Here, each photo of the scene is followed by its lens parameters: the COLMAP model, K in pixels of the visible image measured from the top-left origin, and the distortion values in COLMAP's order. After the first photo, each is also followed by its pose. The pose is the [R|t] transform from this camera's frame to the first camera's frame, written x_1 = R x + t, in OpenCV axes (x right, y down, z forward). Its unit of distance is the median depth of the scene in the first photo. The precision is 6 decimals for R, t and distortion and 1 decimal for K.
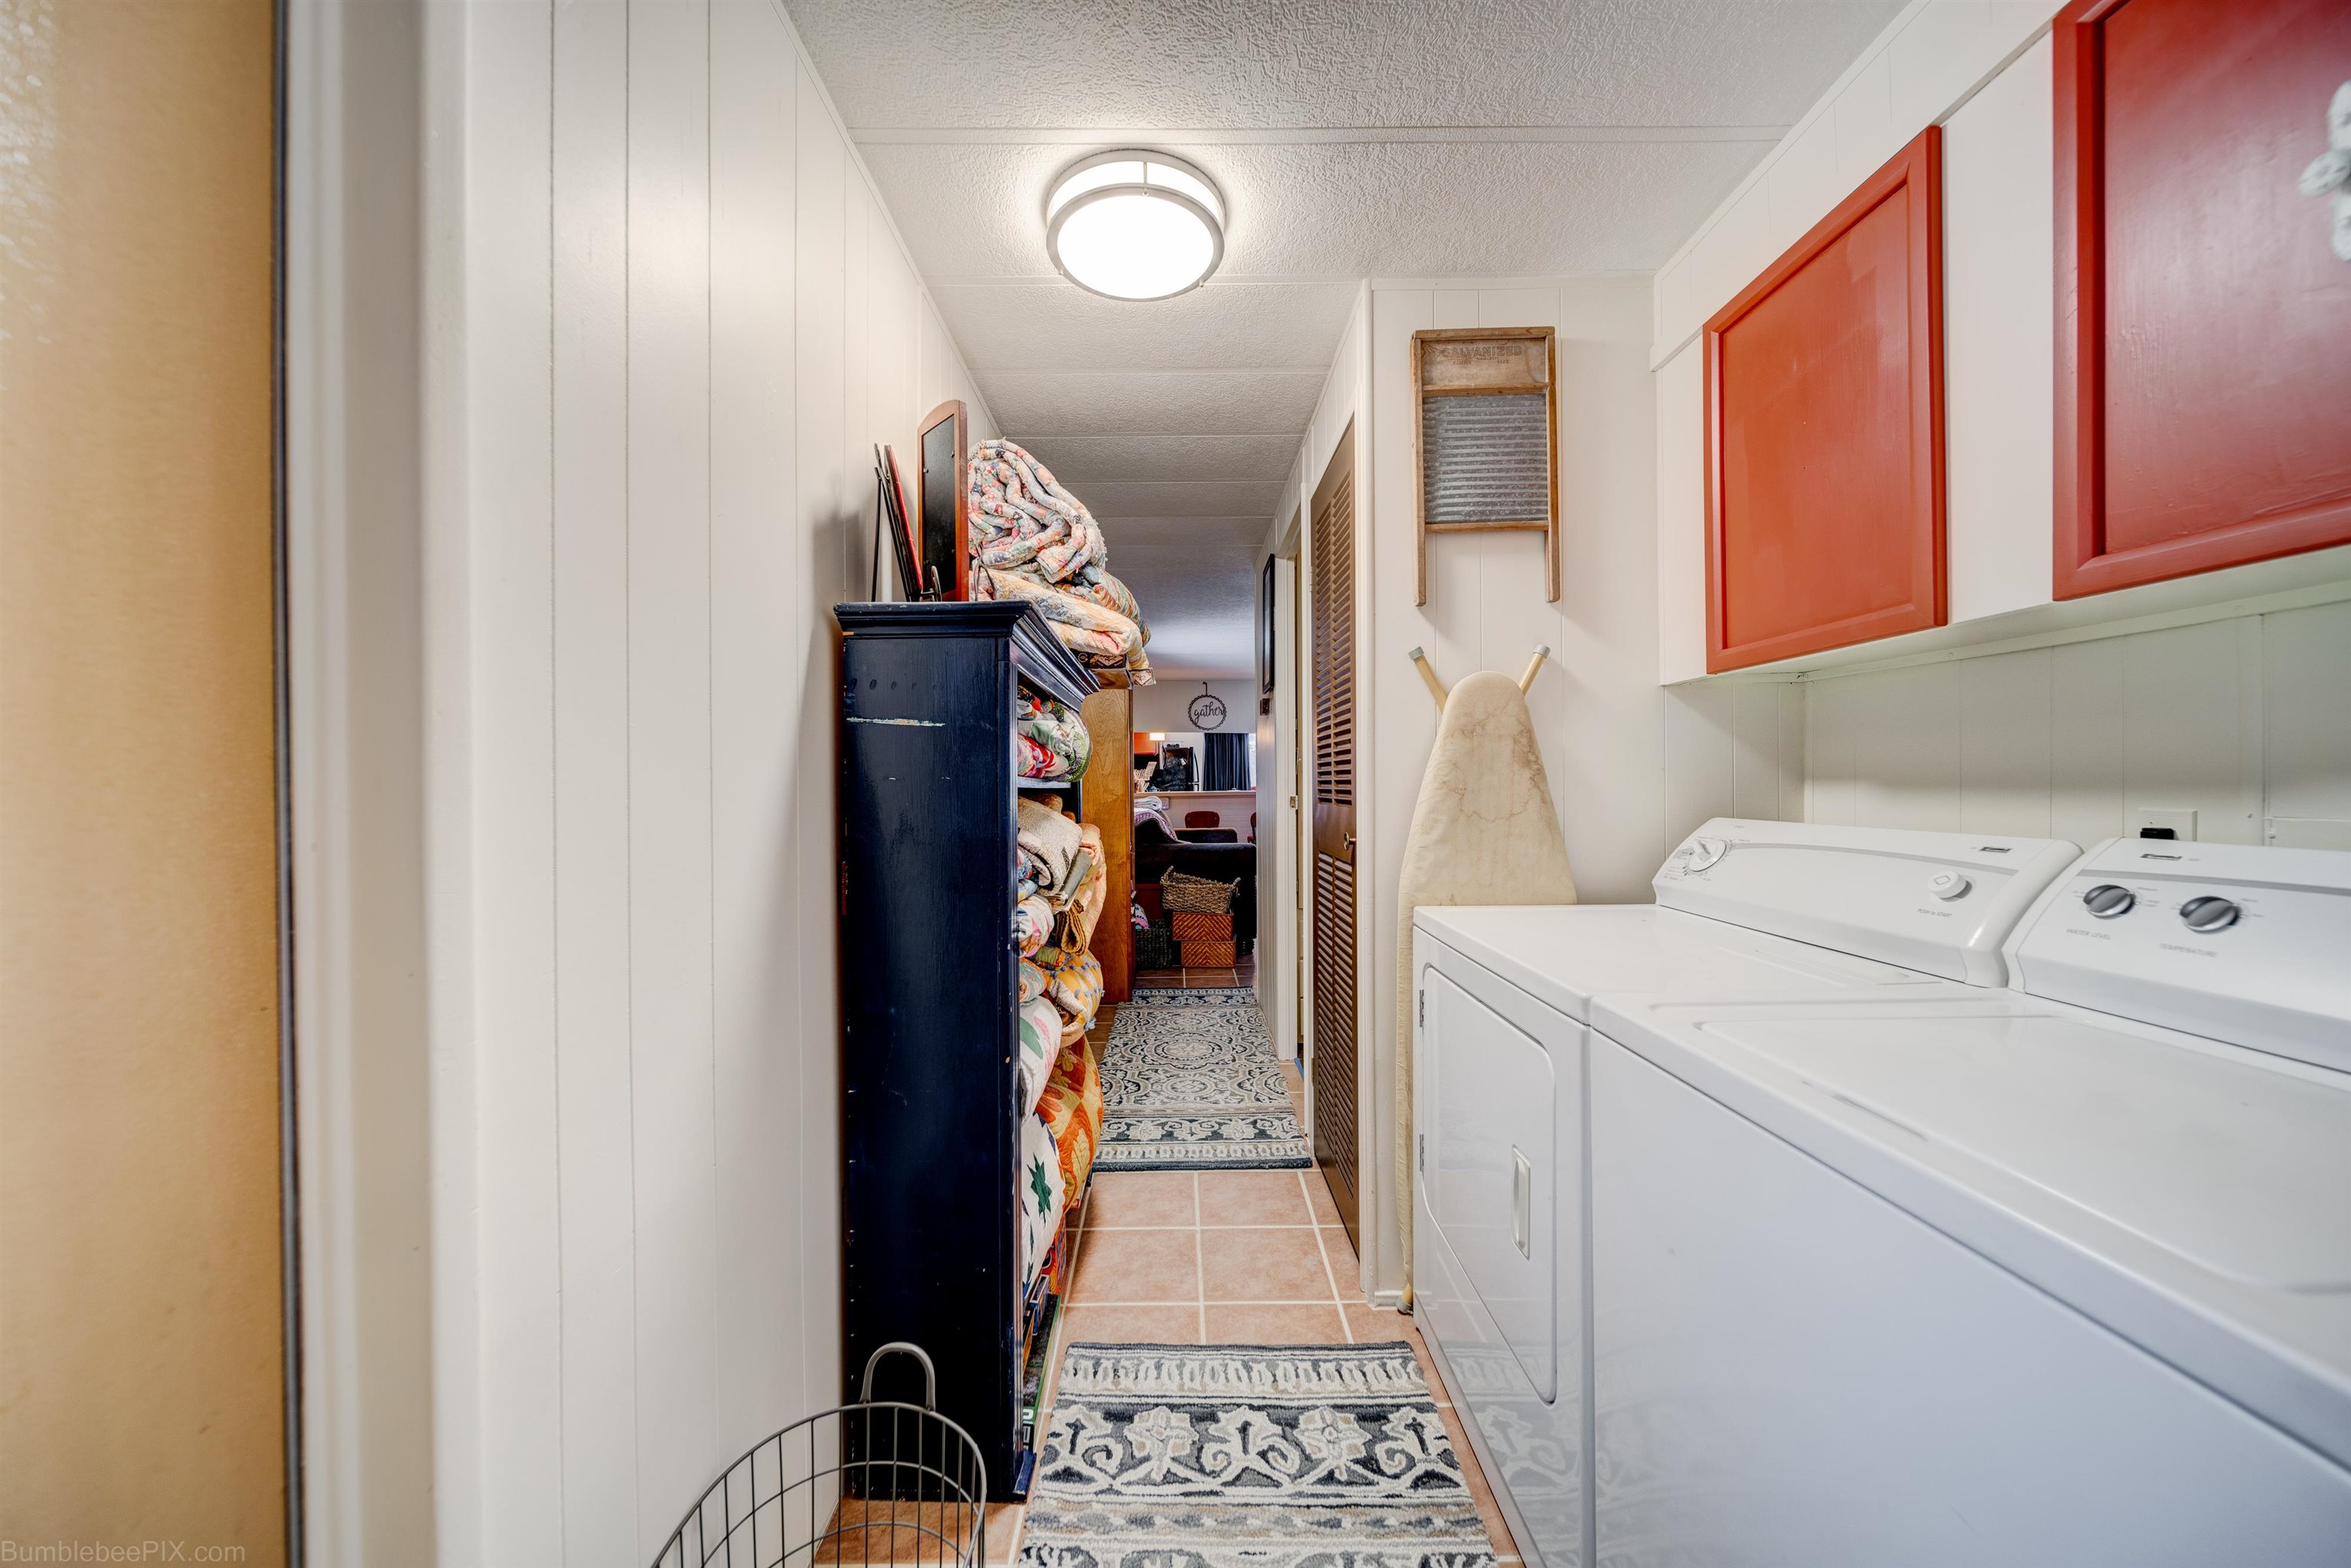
lens RADIAL K [[859.2, 0, 1171.2], [0, 859.2, 784.7], [0, 0, 1]] dist [-0.000863, 0.000321]
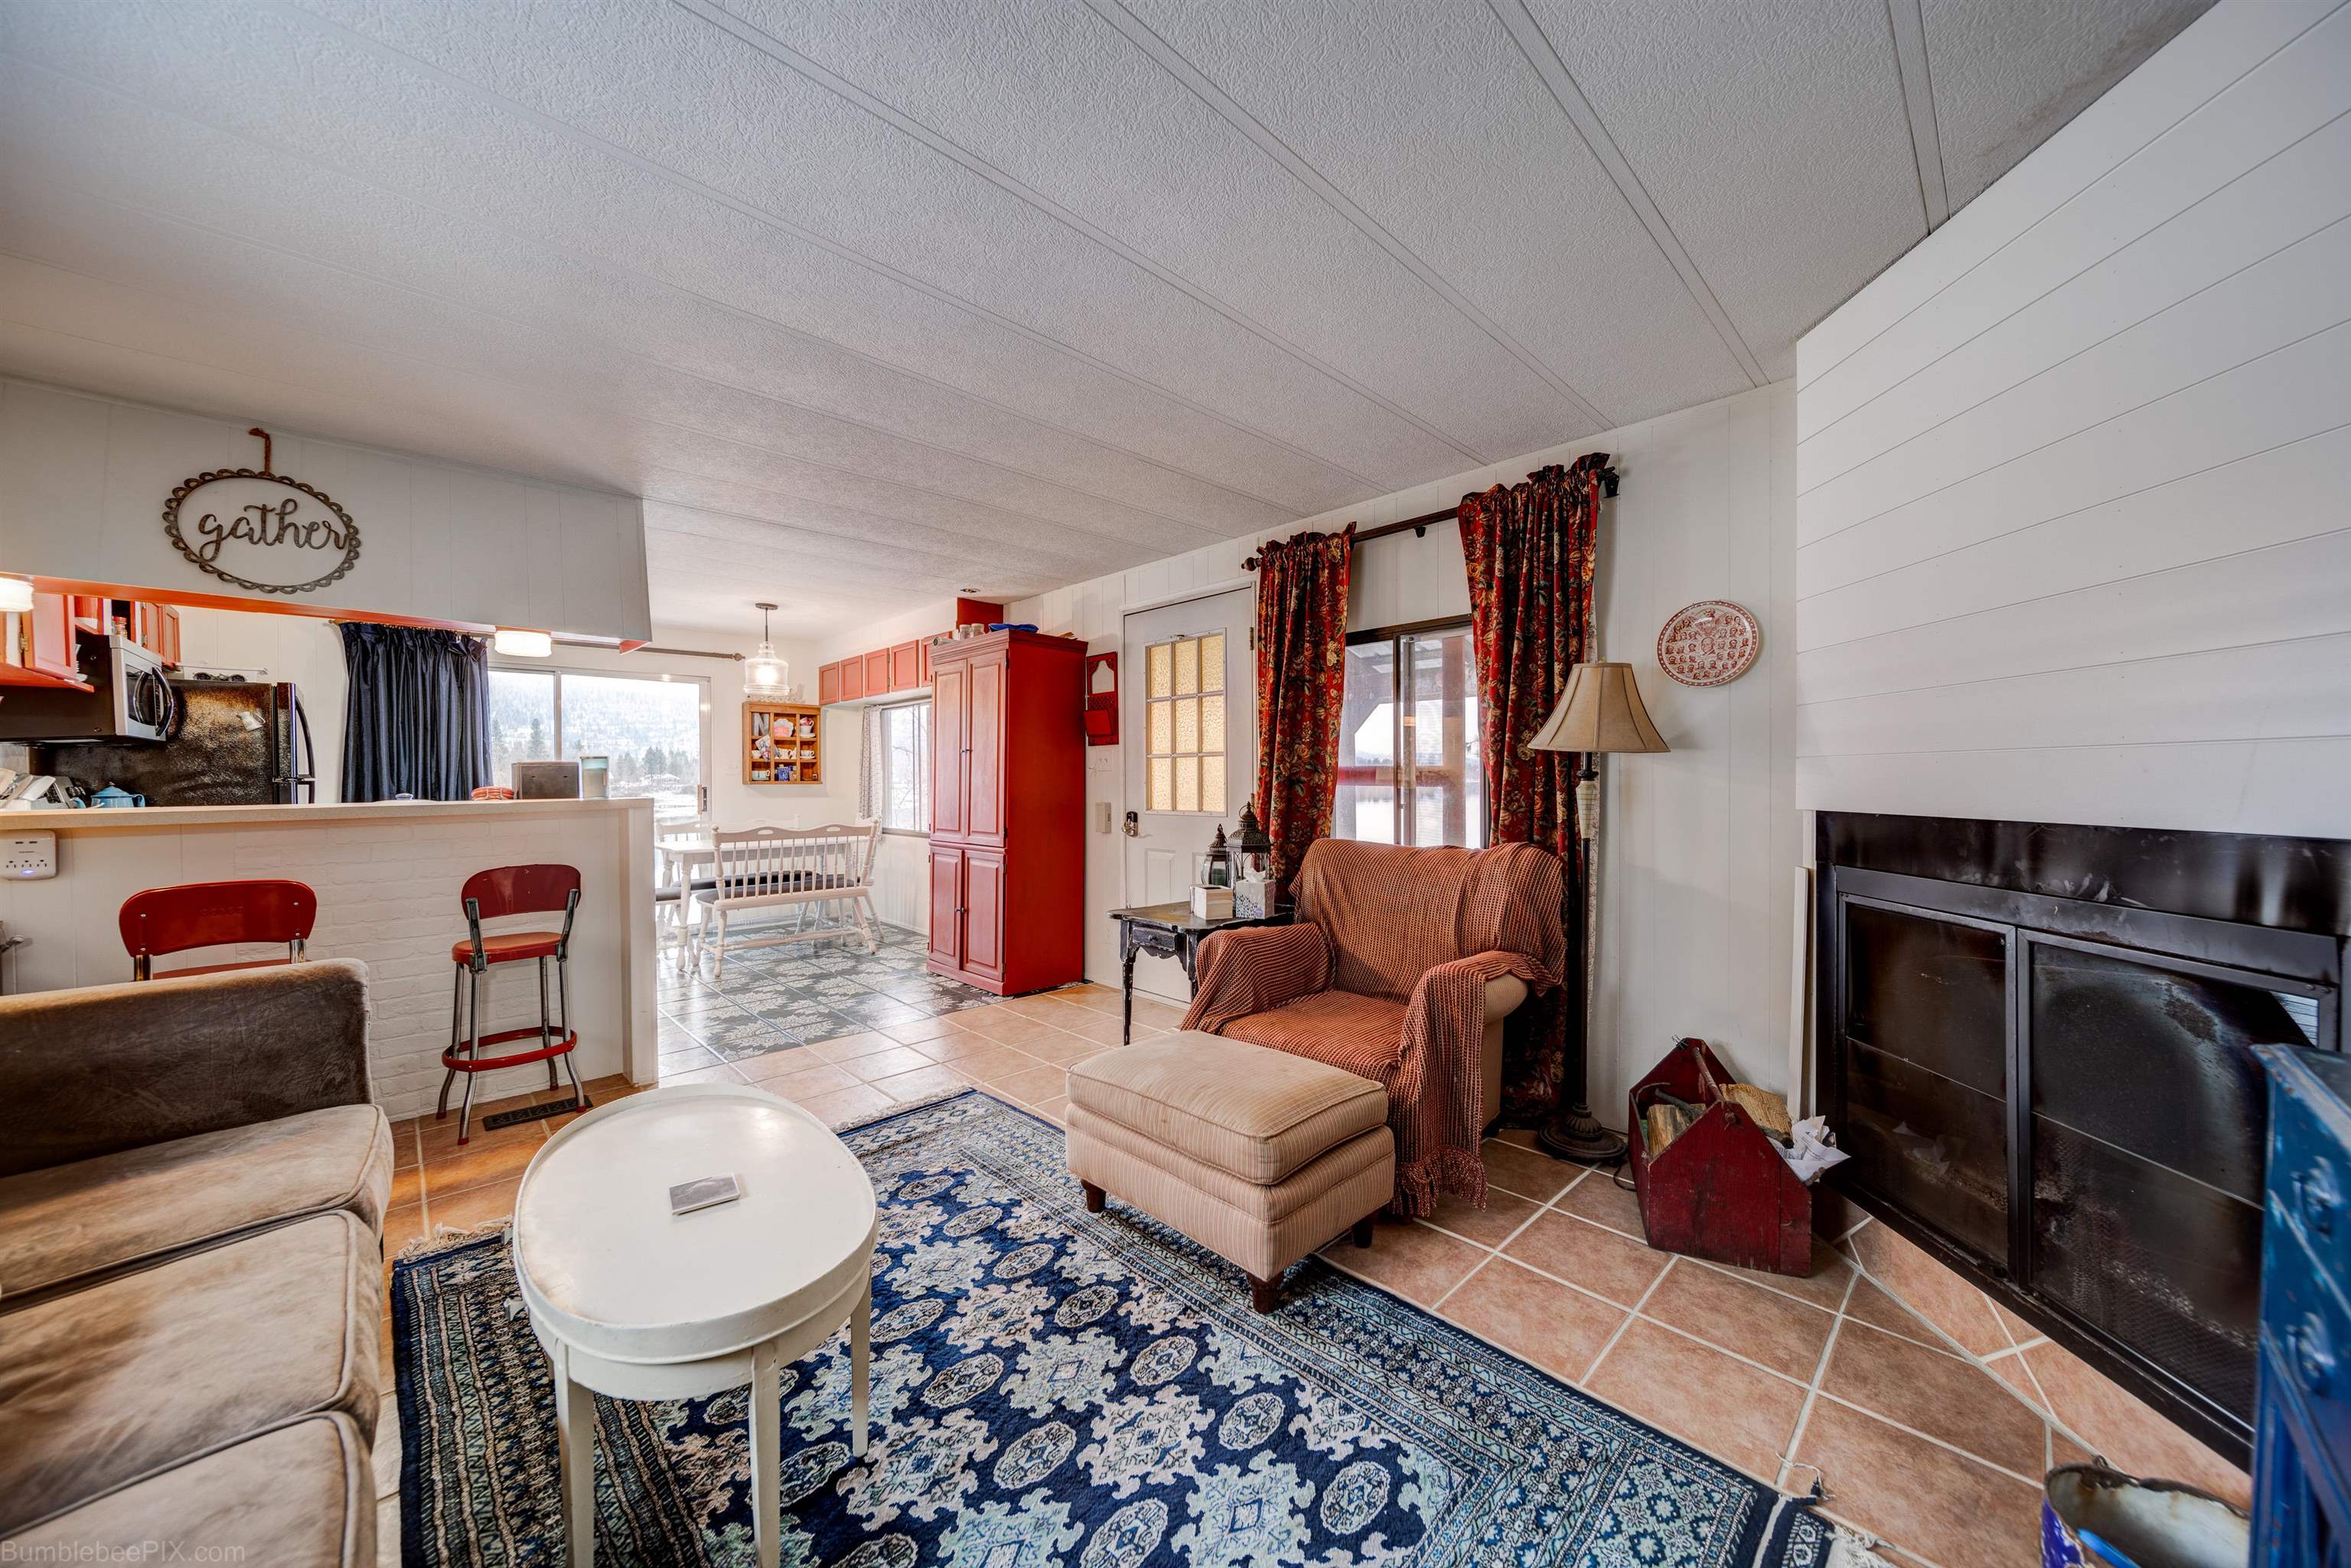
lens RADIAL K [[839.8, 0, 1179.5], [0, 839.8, 780.8], [0, 0, 1]] dist [-0.006804, -0.000131]
pose [[0.743080, -0.002293, 0.669198, 0.081456], [0.003758, 0.999993, -0.000748, -0.000010], [-0.669192, 0.003071, 0.743084, 0.587254]]
